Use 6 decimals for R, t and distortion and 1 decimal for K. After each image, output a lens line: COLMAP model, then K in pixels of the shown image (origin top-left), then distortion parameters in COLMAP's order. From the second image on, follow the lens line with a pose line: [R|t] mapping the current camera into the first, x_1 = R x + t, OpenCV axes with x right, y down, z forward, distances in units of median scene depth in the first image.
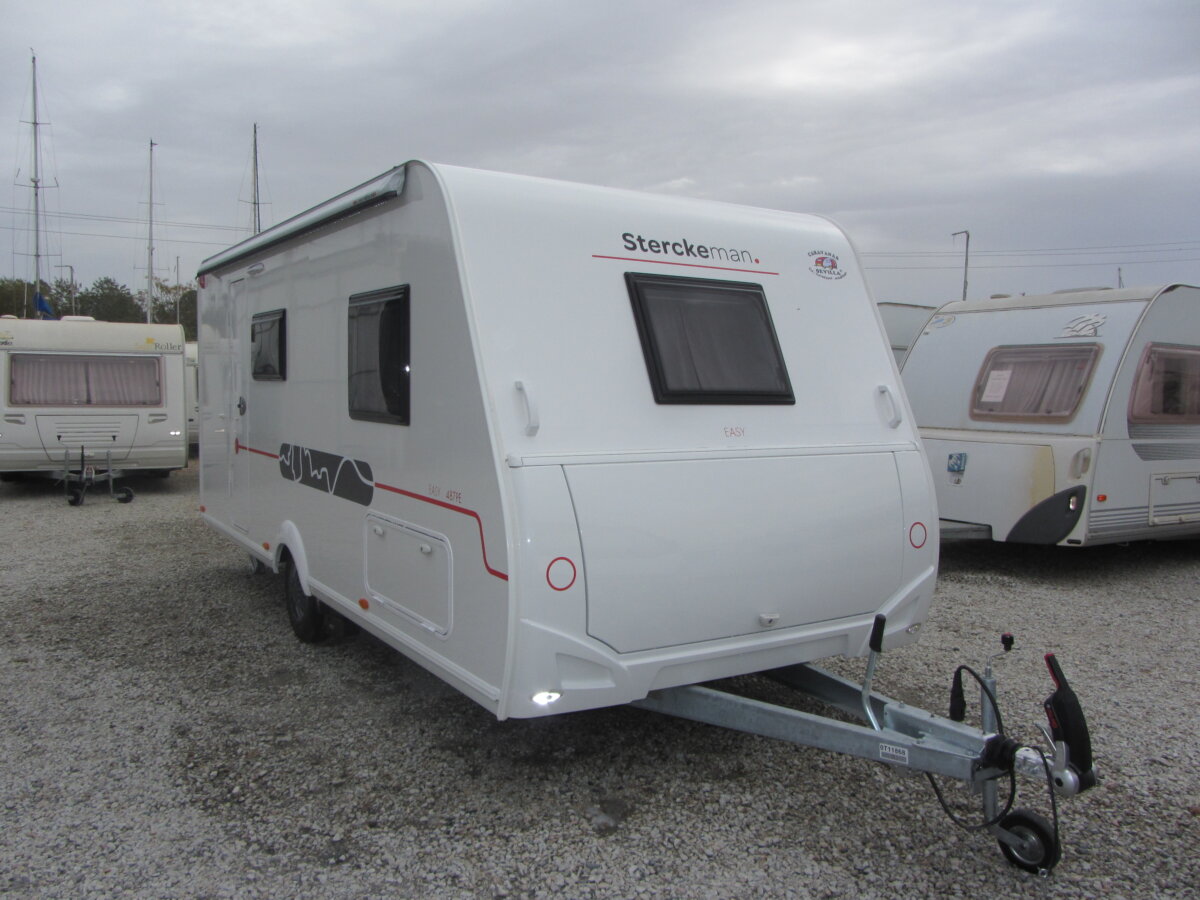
lens RADIAL K [[988.9, 0, 600.0], [0, 988.9, 450.0], [0, 0, 1]] dist [-0.005967, -0.010214]
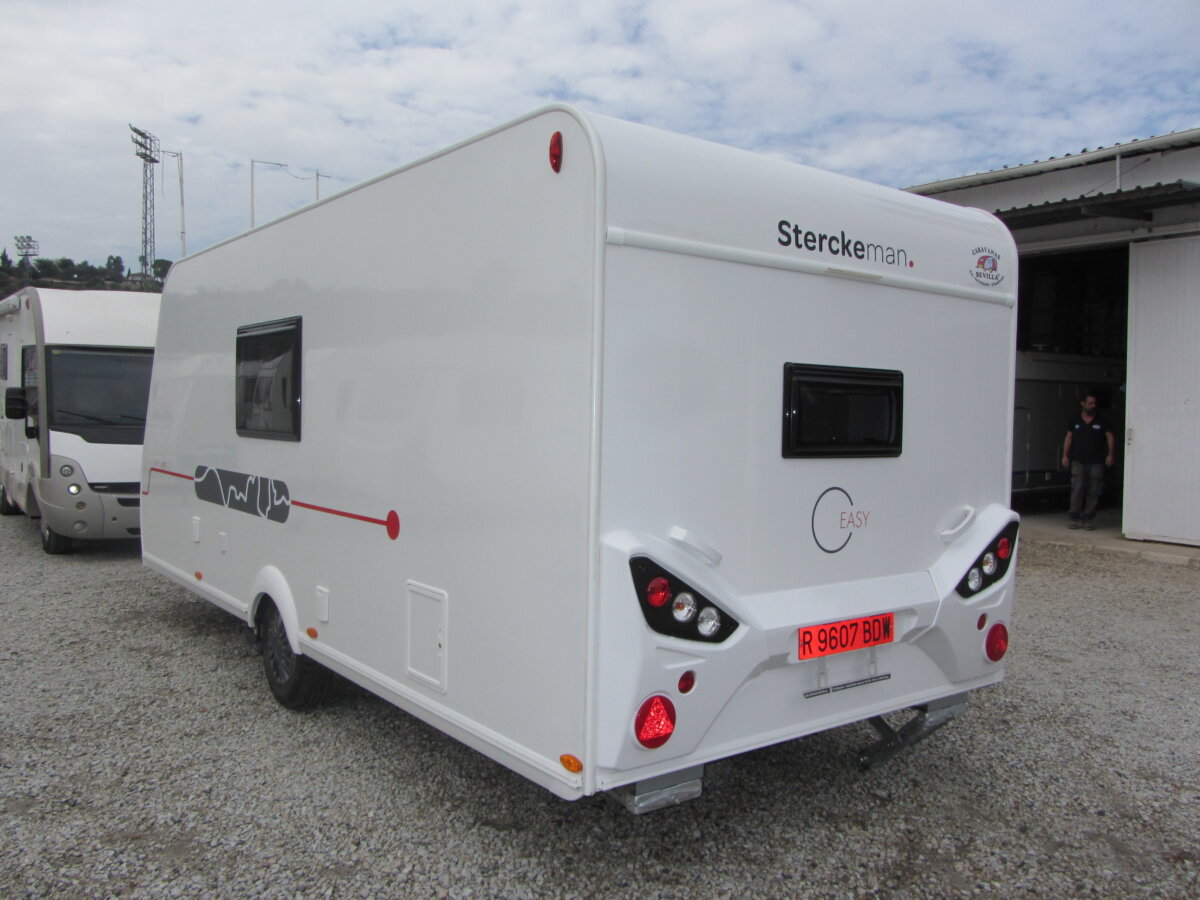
lens RADIAL K [[988.9, 0, 600.0], [0, 988.9, 450.0], [0, 0, 1]] dist [-0.005967, -0.010214]
pose [[-0.994969, -0.034055, -0.094219, -1.047462], [-0.044180, 0.993217, 0.107558, -0.285159], [0.089917, 0.111179, -0.989724, 4.034372]]
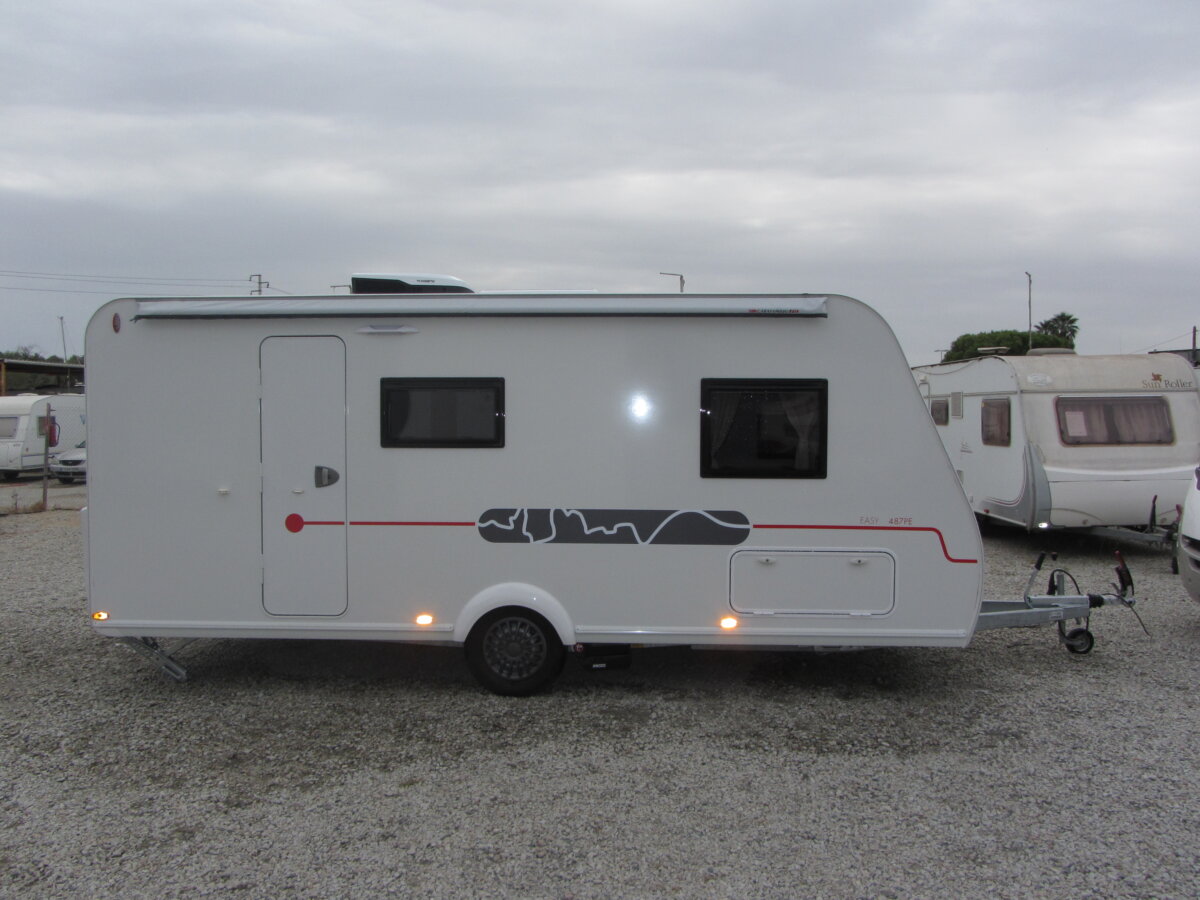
lens RADIAL K [[988.9, 0, 600.0], [0, 988.9, 450.0], [0, 0, 1]] dist [-0.005967, -0.010214]
pose [[0.568692, -0.044231, 0.821360, -0.793128], [0.064508, 0.997876, 0.009073, -0.050822], [-0.820017, 0.047824, 0.570337, 0.234618]]
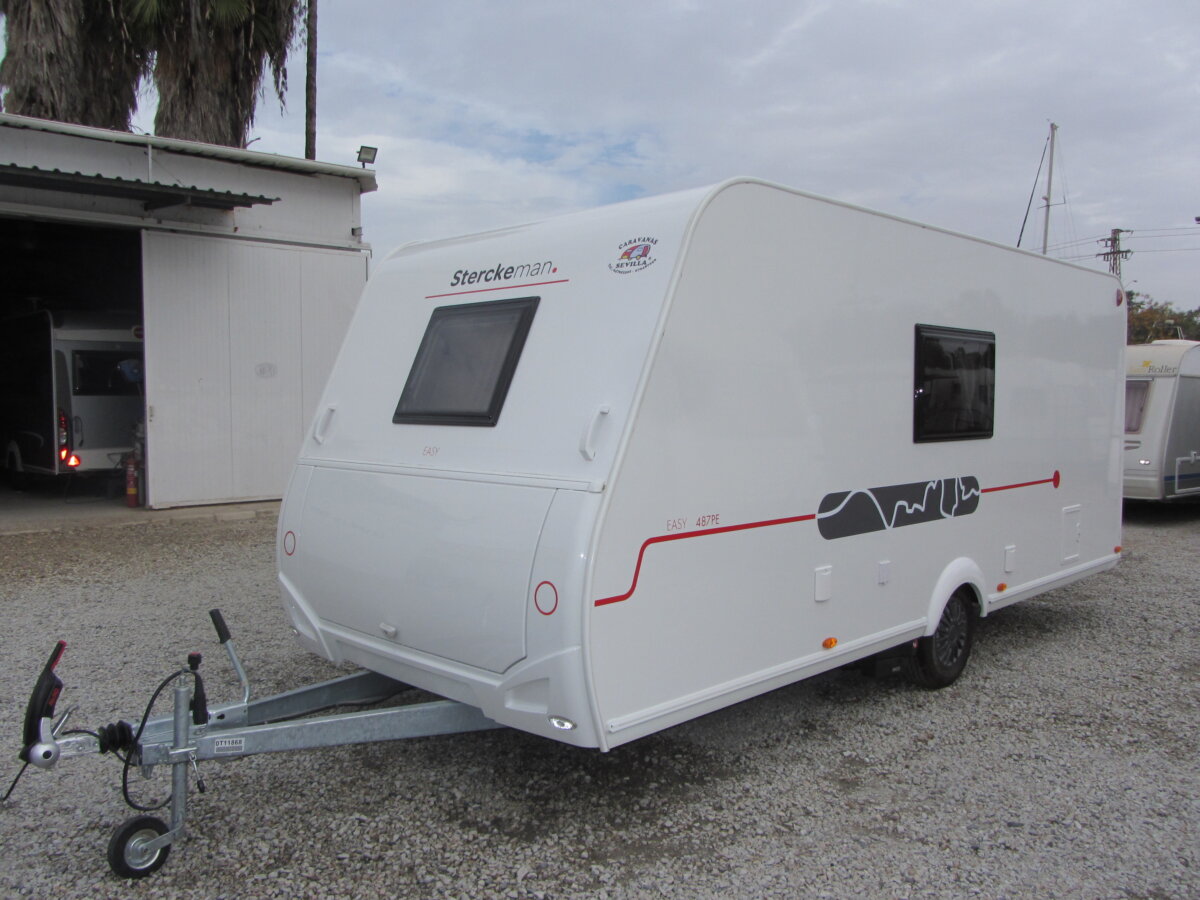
lens RADIAL K [[988.9, 0, 600.0], [0, 988.9, 450.0], [0, 0, 1]] dist [-0.005967, -0.010214]
pose [[0.203540, 0.037869, -0.978334, 1.216846], [-0.065162, 0.997560, 0.025057, -0.058575], [0.976896, 0.058650, 0.205511, 0.985821]]
